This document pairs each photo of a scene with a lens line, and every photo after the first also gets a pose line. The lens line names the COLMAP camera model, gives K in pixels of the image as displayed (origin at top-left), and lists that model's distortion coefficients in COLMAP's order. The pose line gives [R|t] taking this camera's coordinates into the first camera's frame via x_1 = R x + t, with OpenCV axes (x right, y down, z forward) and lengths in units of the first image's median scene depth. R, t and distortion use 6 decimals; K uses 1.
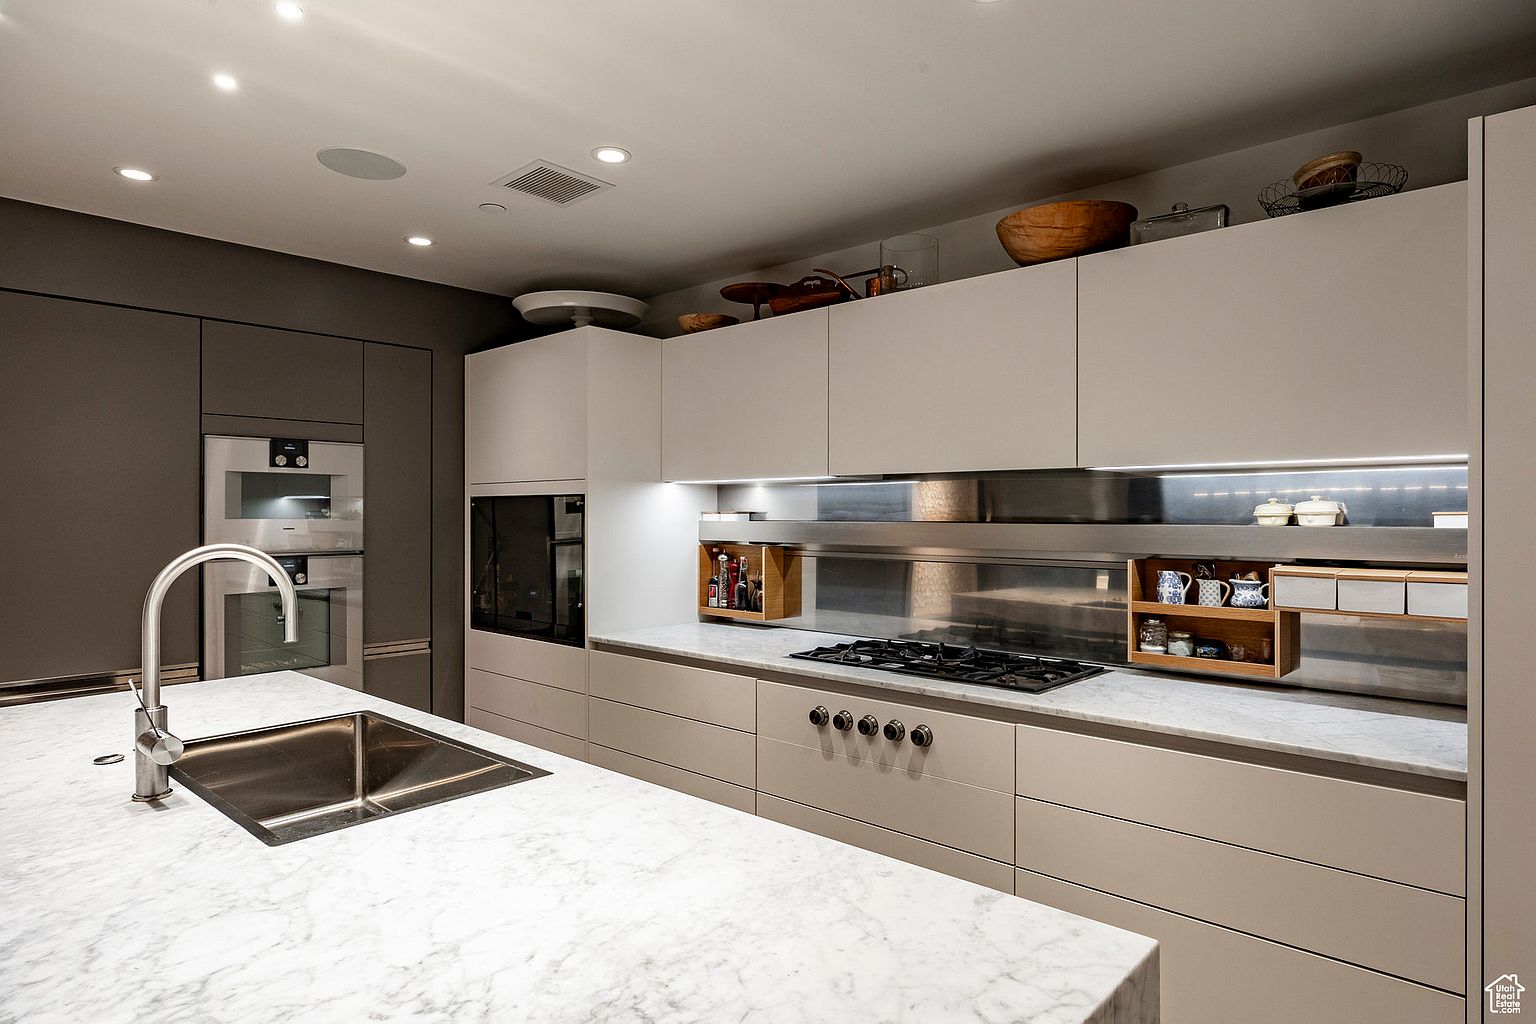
lens RADIAL K [[892.9, 0, 763.0], [0, 892.9, 509.9], [0, 0, 1]] dist [0.001665, -0.000713]
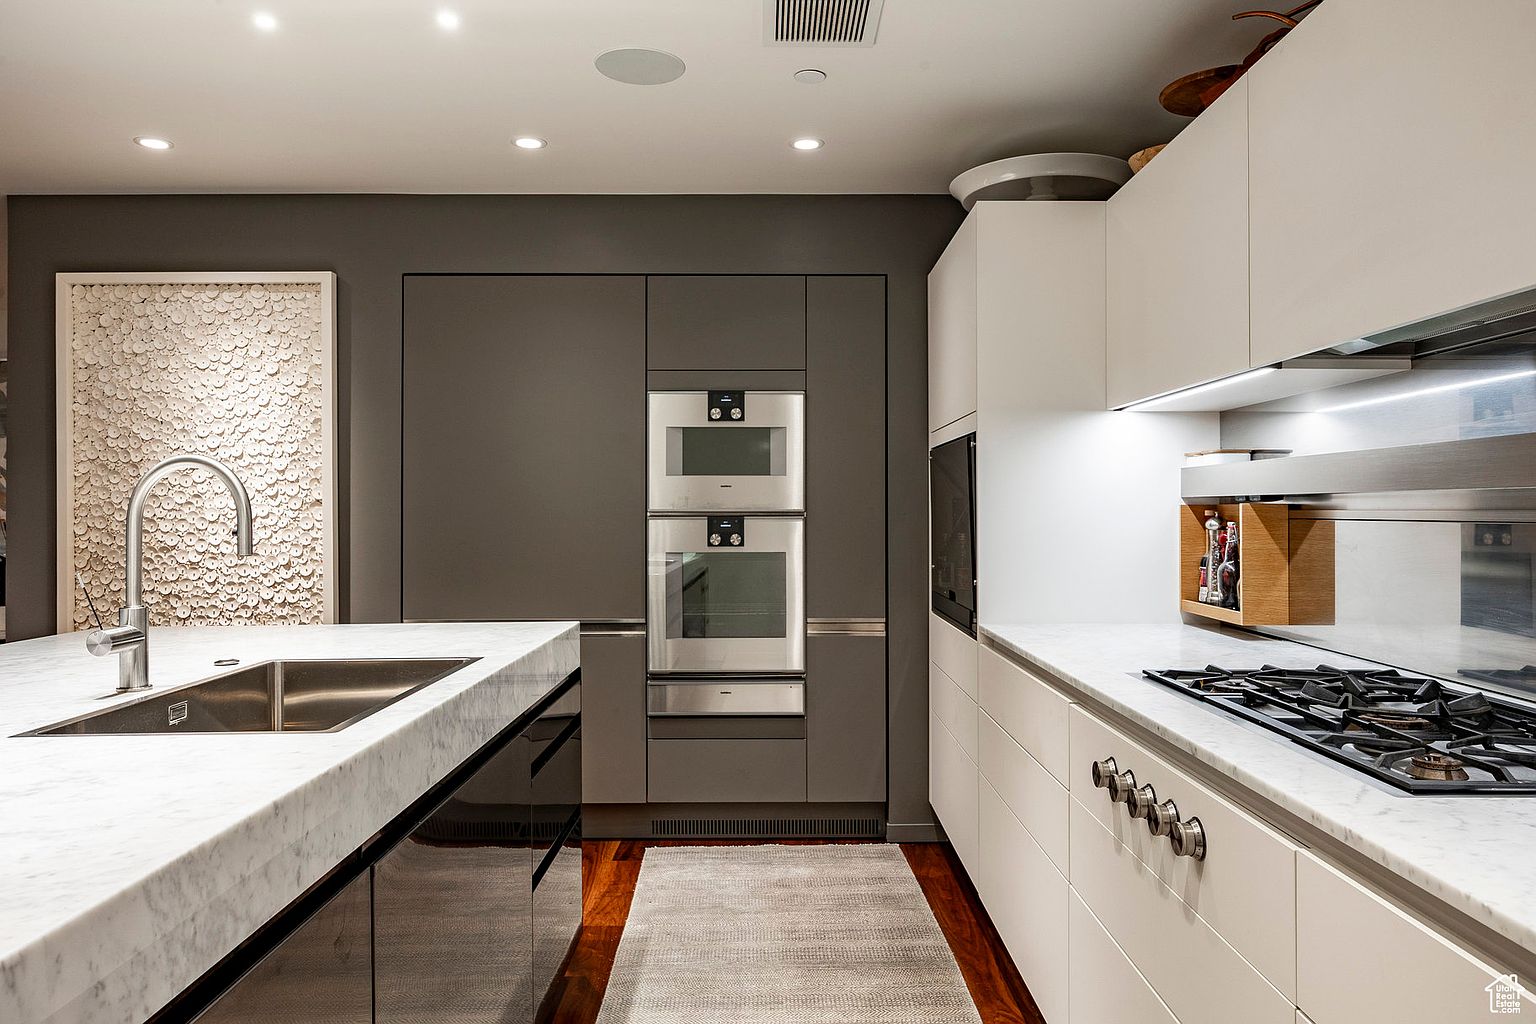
lens RADIAL K [[1056.4, 0, 770.9], [0, 1056.4, 504.5], [0, 0, 1]] dist [-0.004572, 0.001767]
pose [[0.682012, -0.004747, -0.731325, 0.307530], [0.006729, 0.999977, -0.000216, 0.040116], [0.731310, -0.004774, 0.682029, 0.276611]]
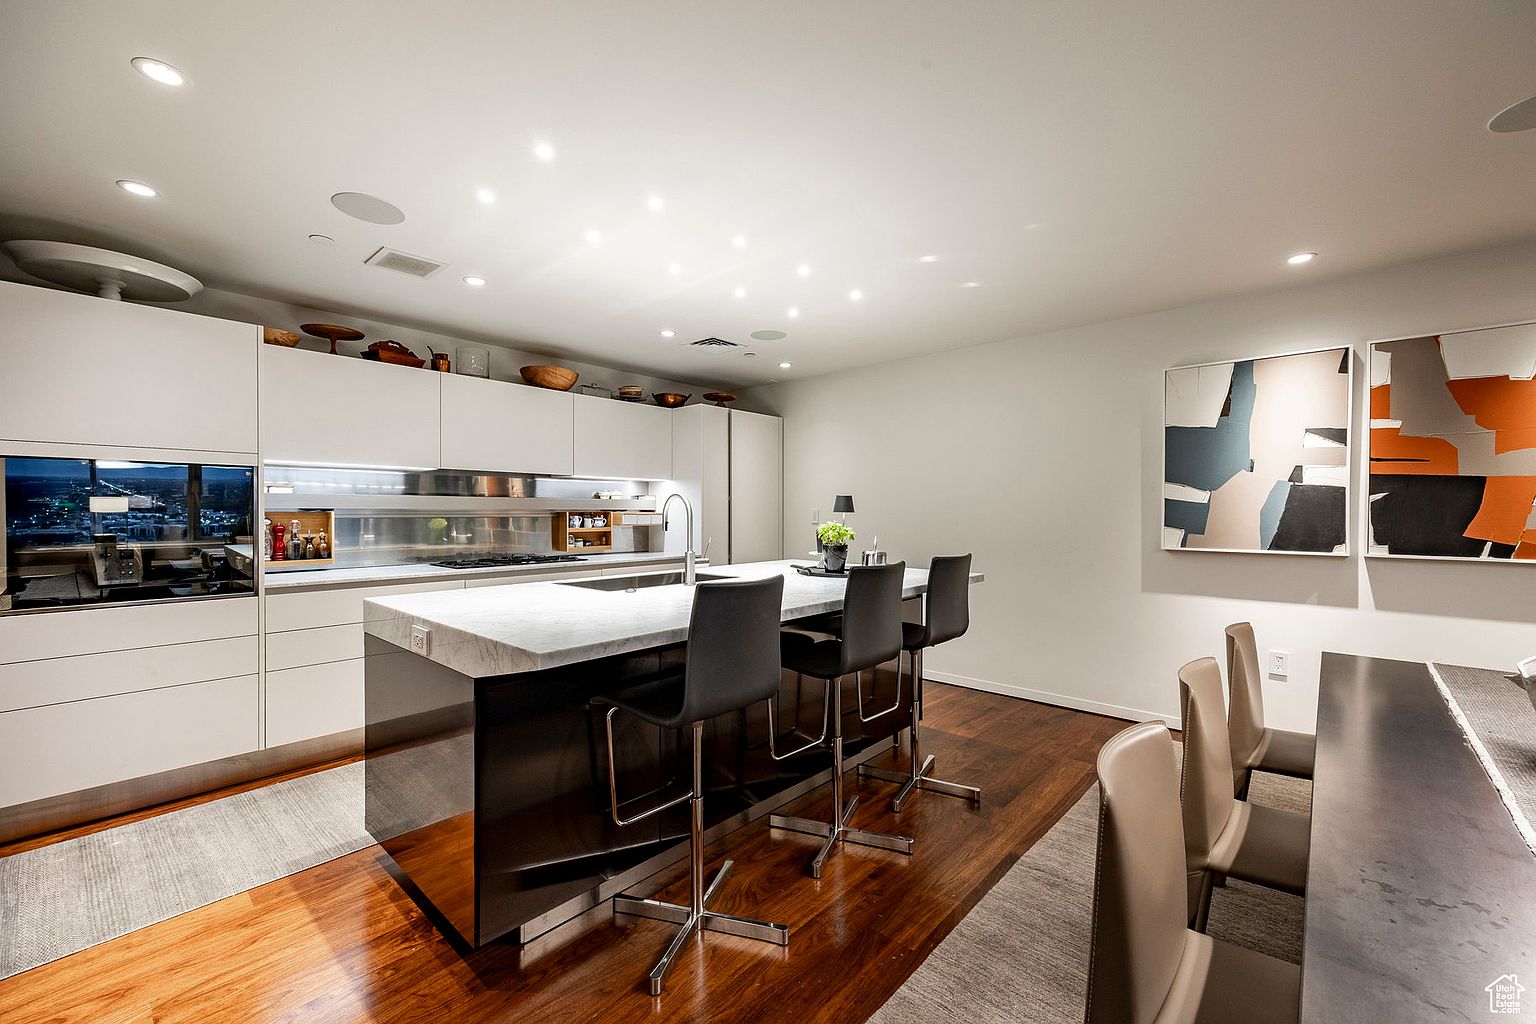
lens RADIAL K [[696.4, 0, 768.0], [0, 696.4, 512.0], [0, 0, 1]] dist [-0.001162, -0.000286]
pose [[-0.075000, -0.014585, 0.997077, -1.092442], [-0.002593, 0.999893, 0.014431, 0.016347], [-0.997180, -0.001503, -0.075030, 0.383515]]
